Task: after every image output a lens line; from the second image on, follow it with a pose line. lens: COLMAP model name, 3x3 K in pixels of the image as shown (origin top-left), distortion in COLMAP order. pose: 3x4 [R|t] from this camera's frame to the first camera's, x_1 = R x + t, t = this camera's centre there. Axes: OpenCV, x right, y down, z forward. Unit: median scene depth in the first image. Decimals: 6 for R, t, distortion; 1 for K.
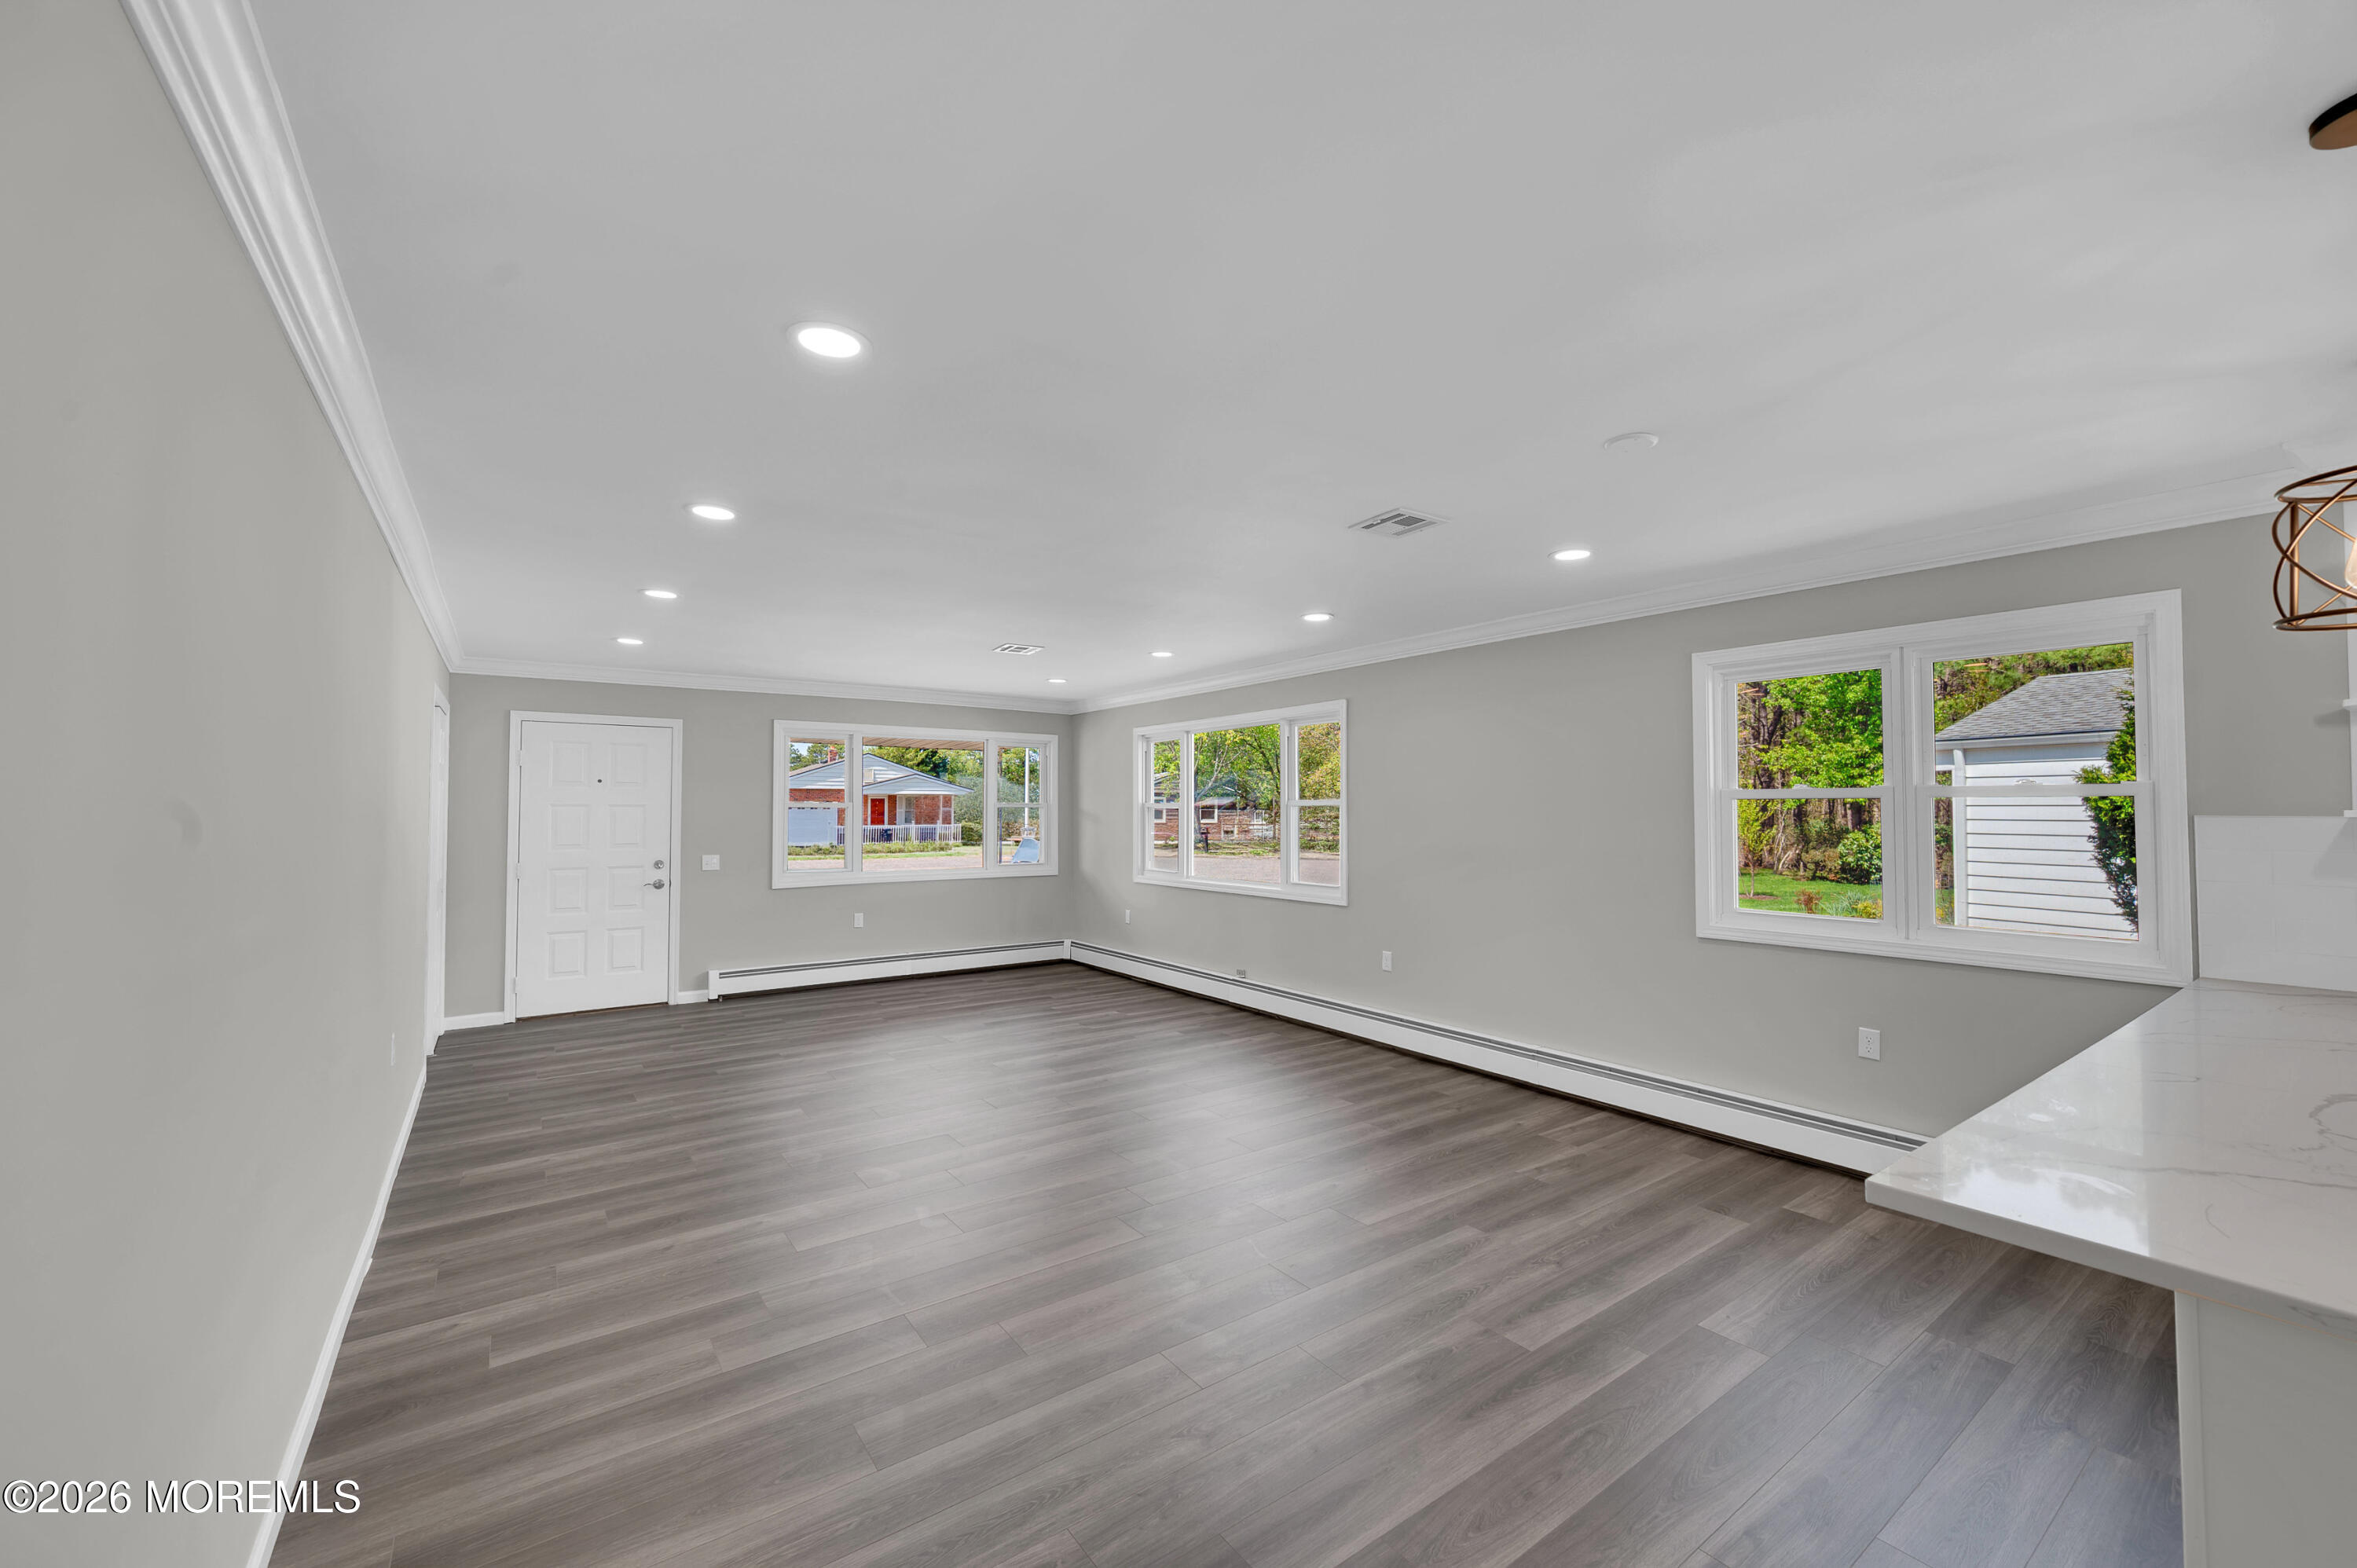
lens RADIAL K [[934.0, 0, 1178.3], [0, 934.0, 783.8], [0, 0, 1]] dist [0.001815, -0.001025]
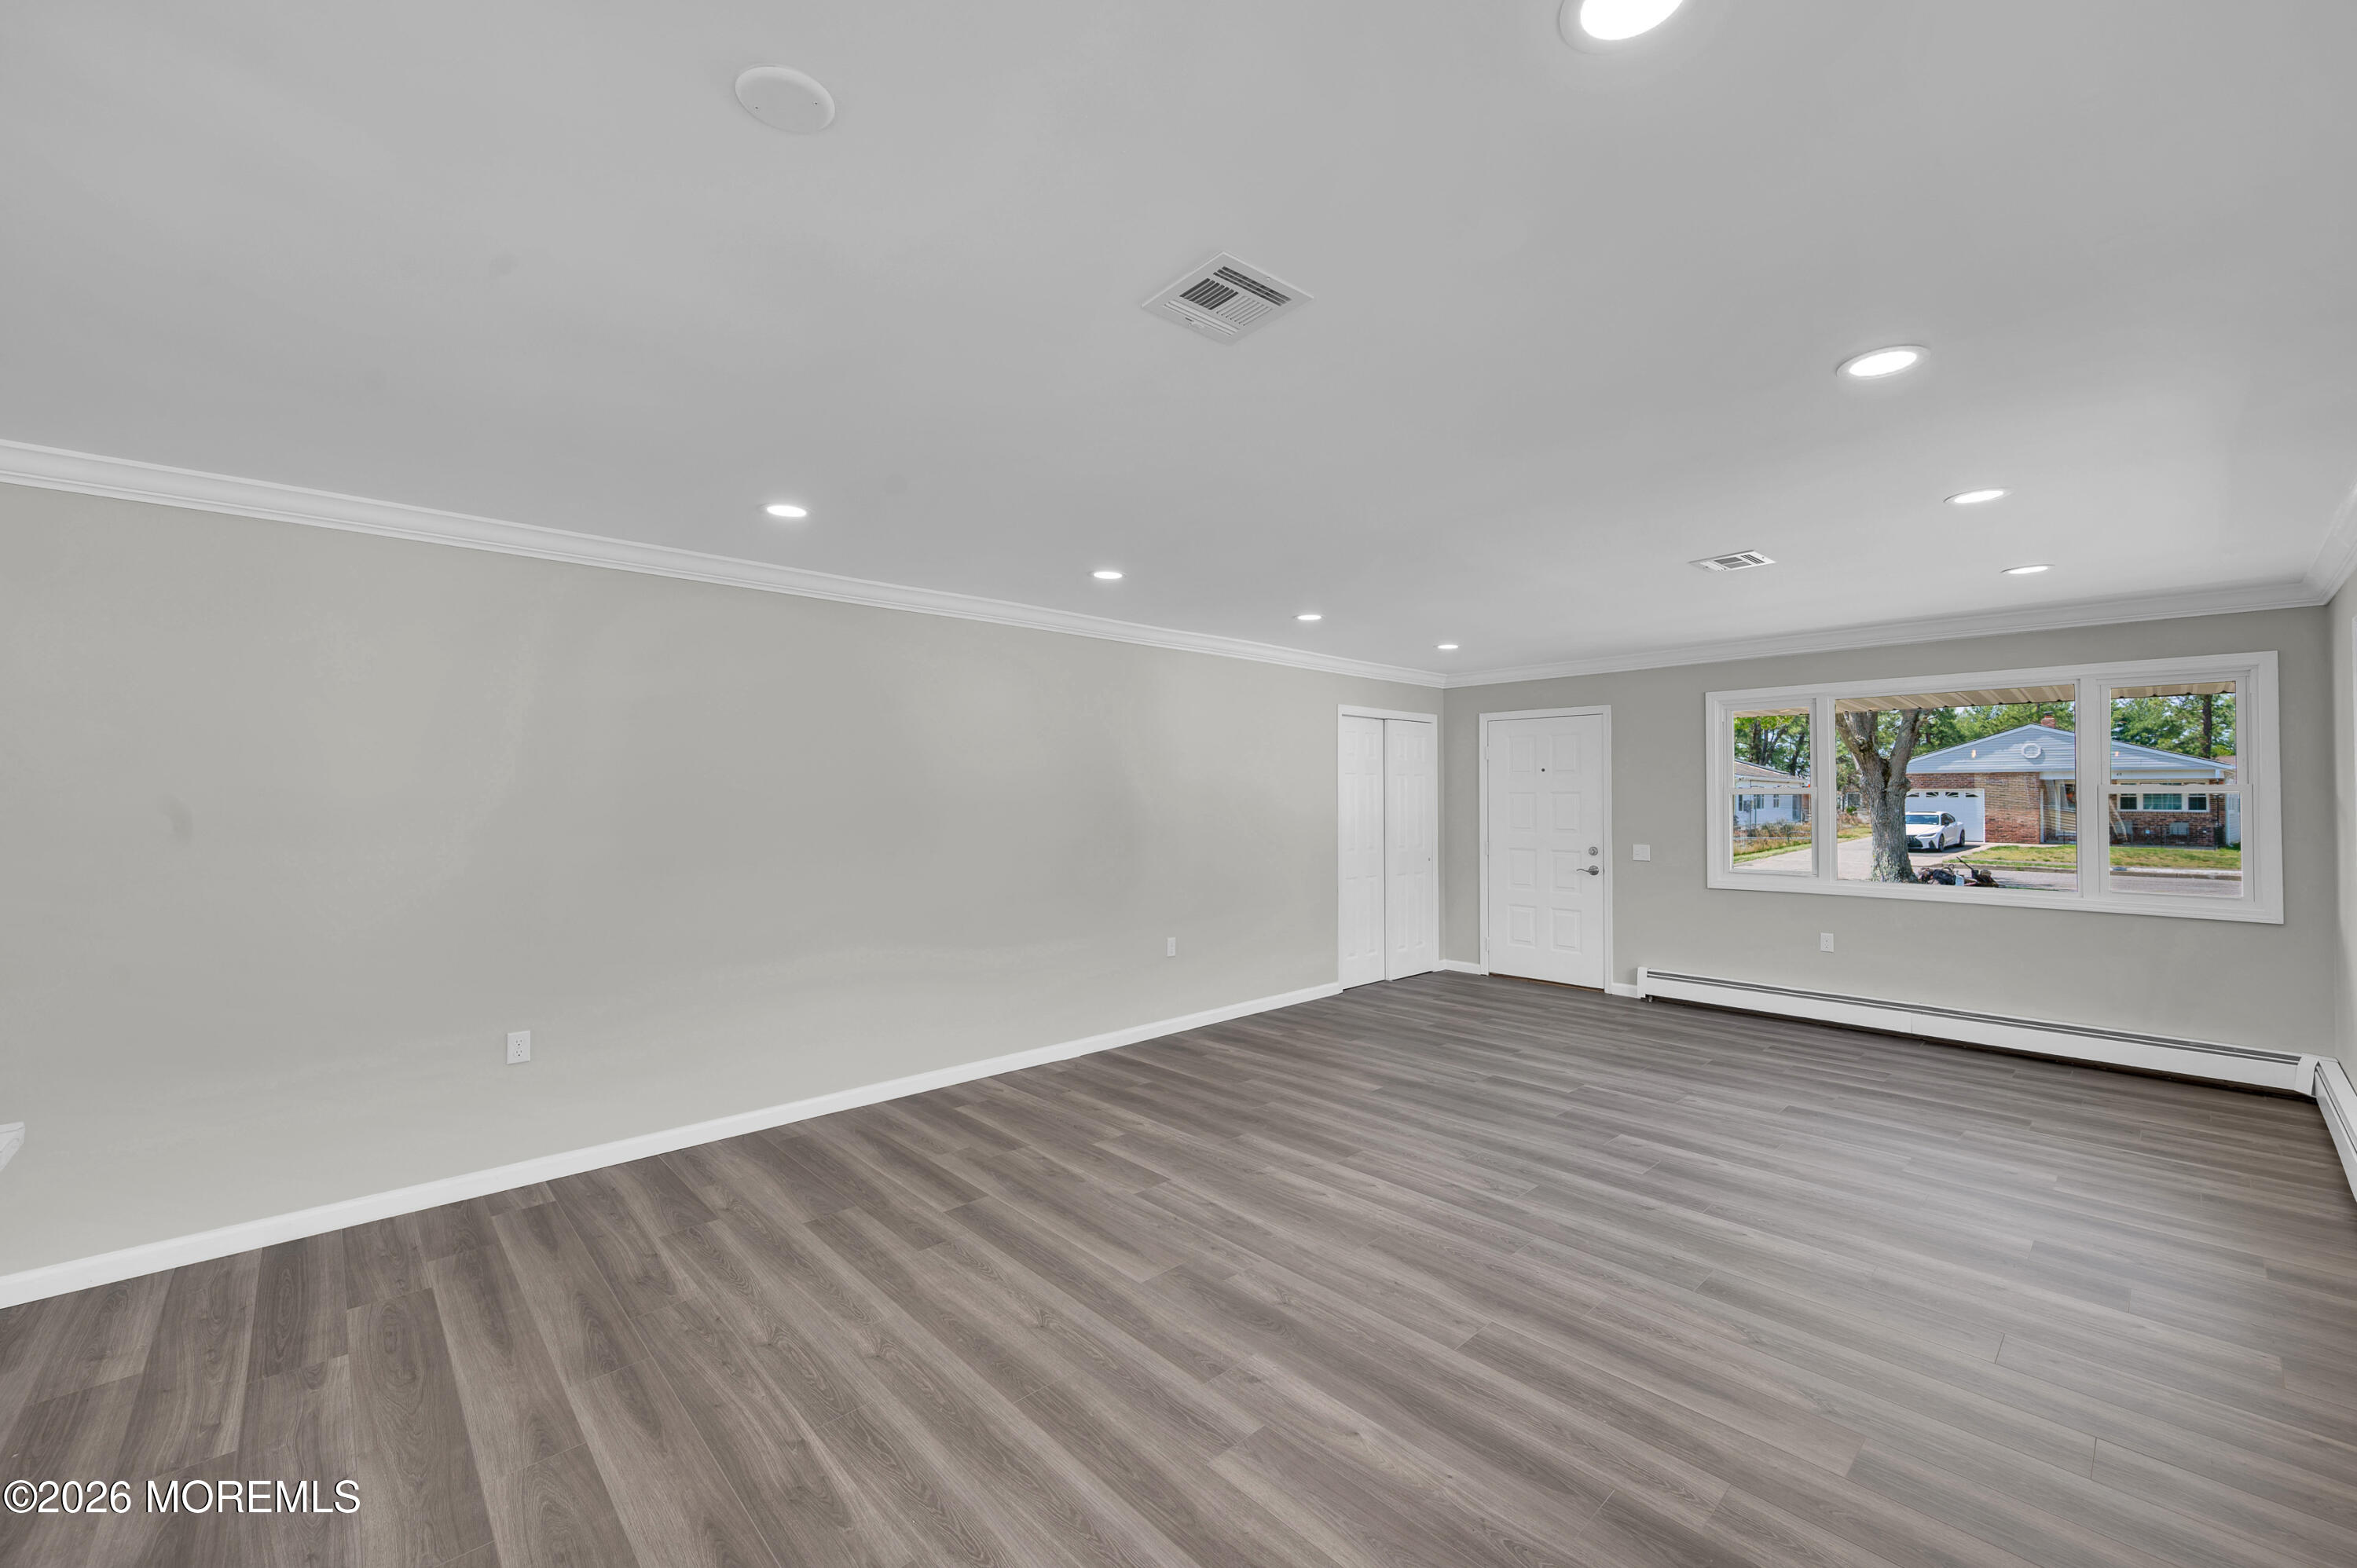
lens RADIAL K [[934.0, 0, 1182.1], [0, 934.0, 788.2], [0, 0, 1]] dist [0.001815, -0.001025]
pose [[0.125297, -0.010939, -0.992059, 0.538127], [0.029014, 0.999552, -0.007358, 0.017780], [0.991695, -0.027861, 0.125558, 0.598788]]
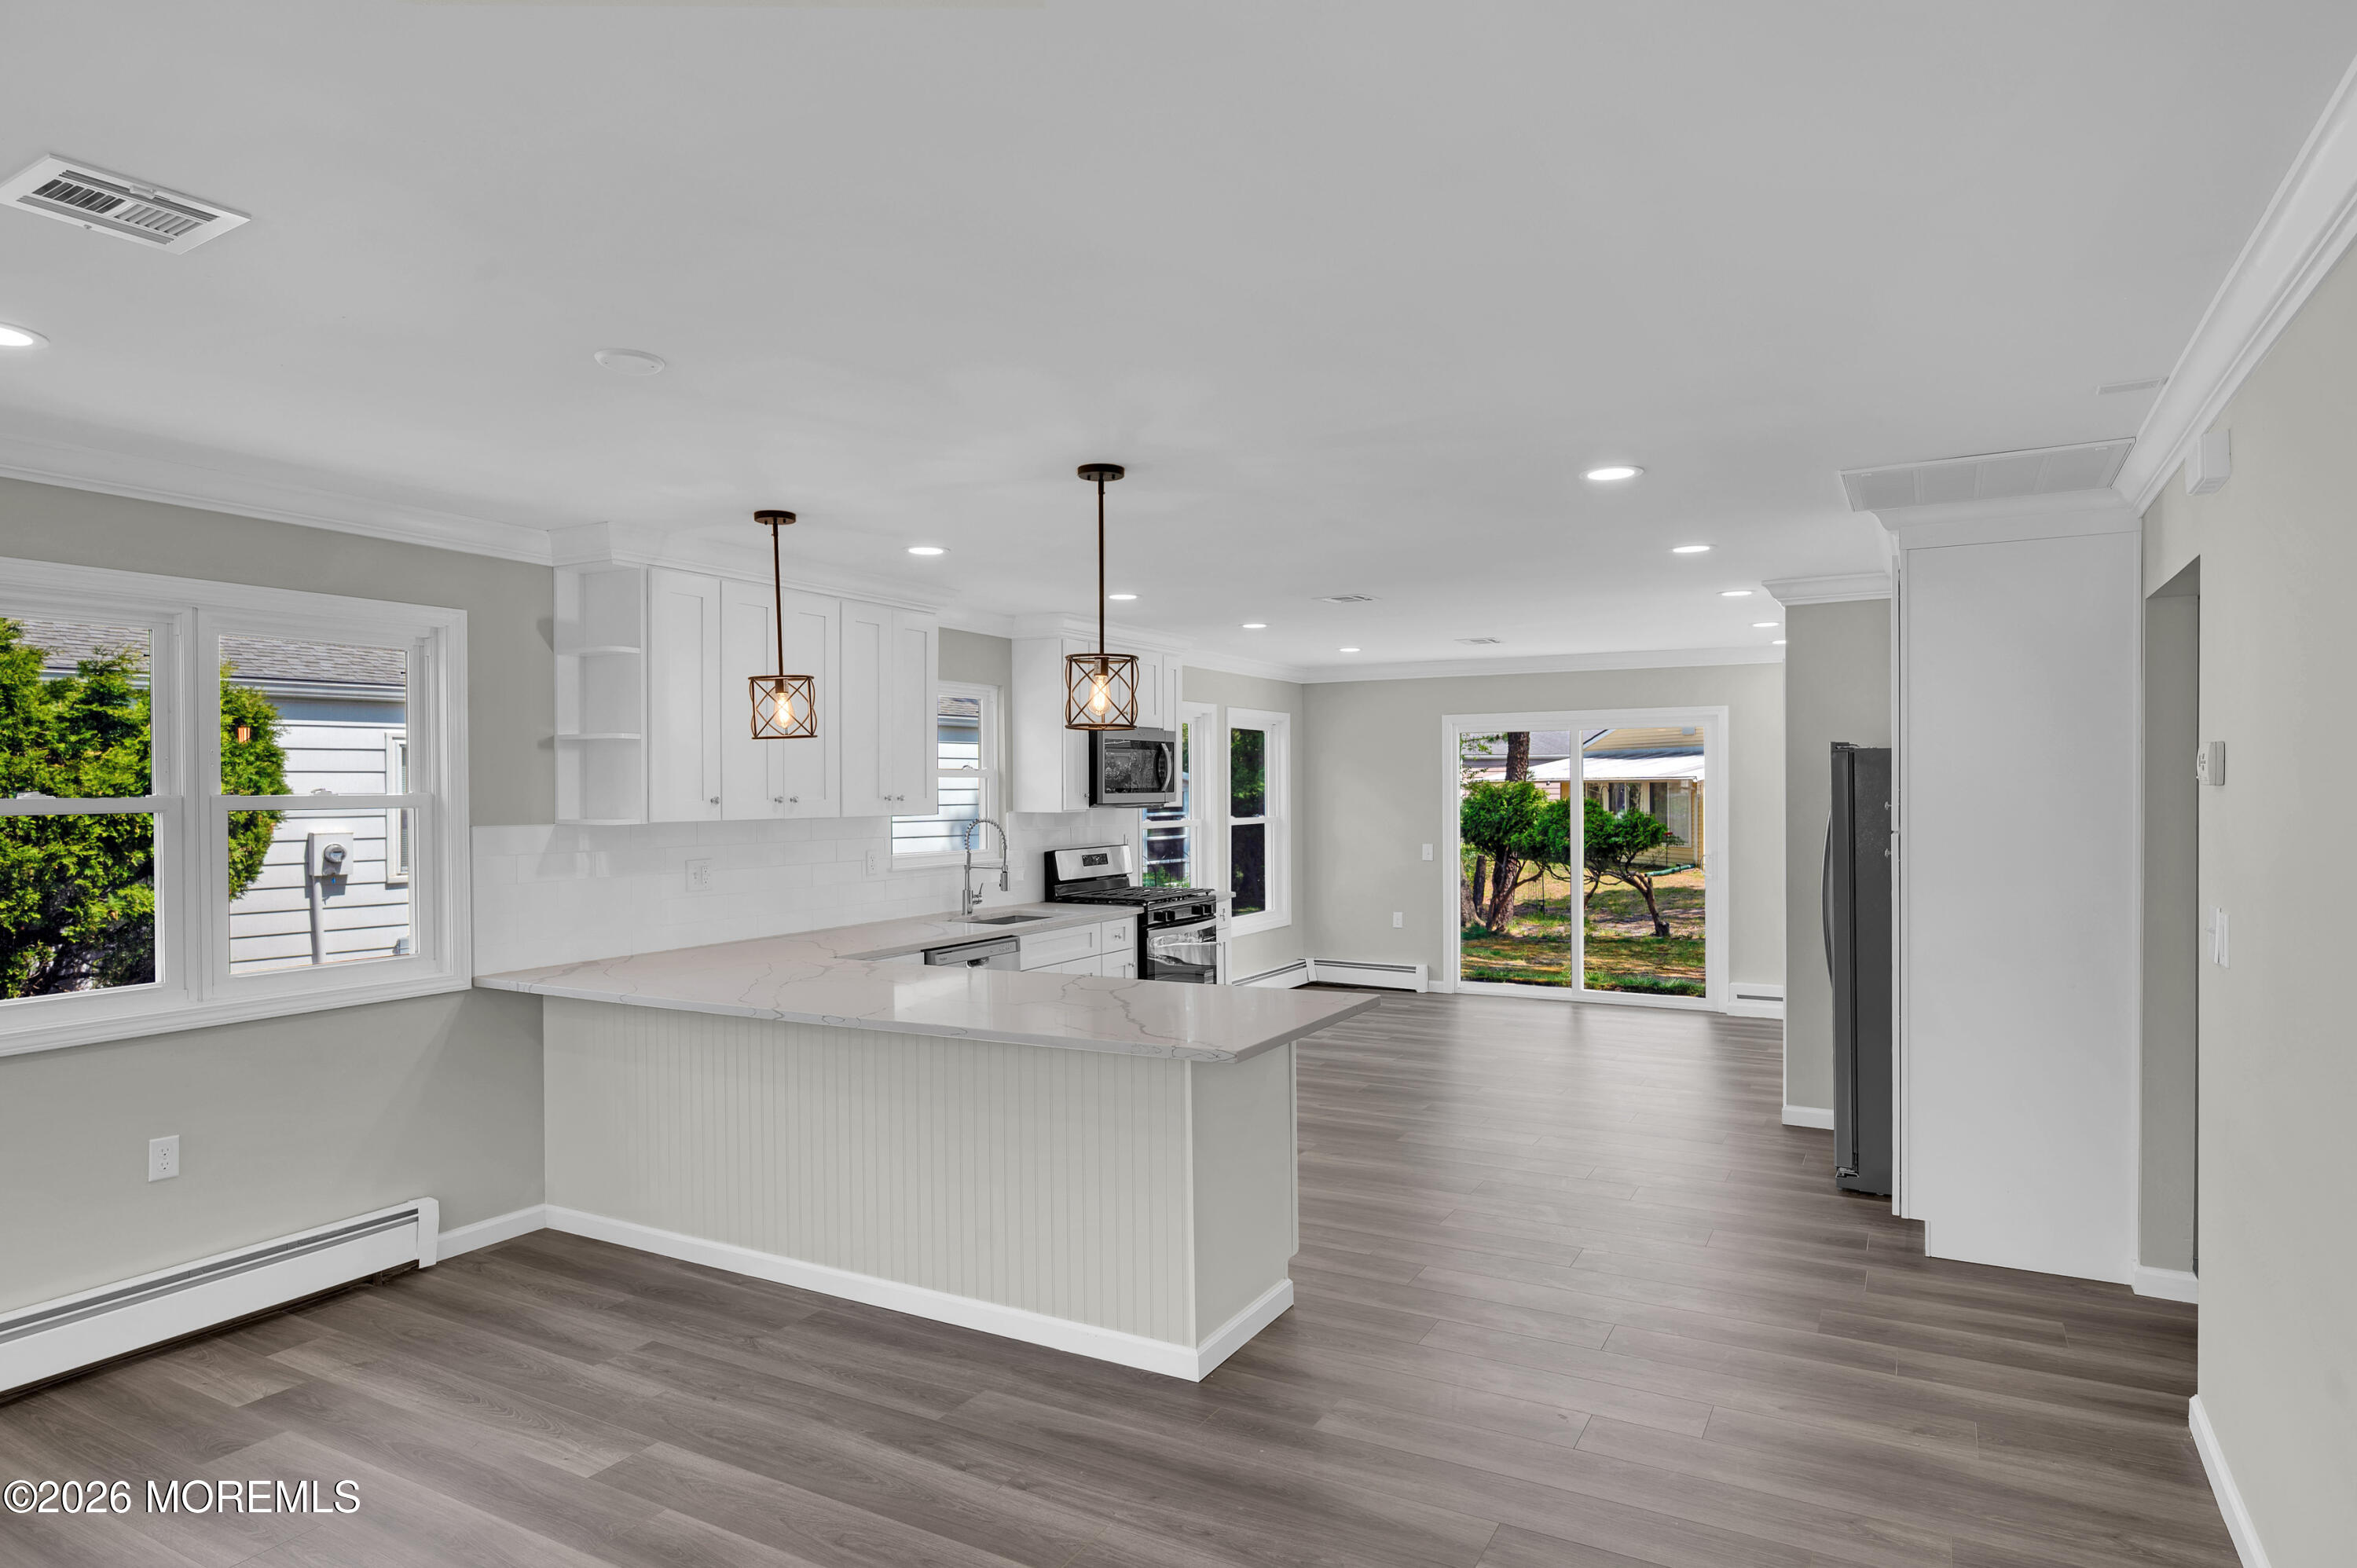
lens RADIAL K [[1306.2, 0, 1188.7], [0, 1306.2, 793.6], [0, 0, 1]] dist [-0.011249, -0.000010]
pose [[-0.414856, -0.004857, 0.909874, -0.358844], [-0.019879, 0.999795, -0.003727, -0.008541], [-0.909670, -0.019634, -0.414867, 0.529151]]
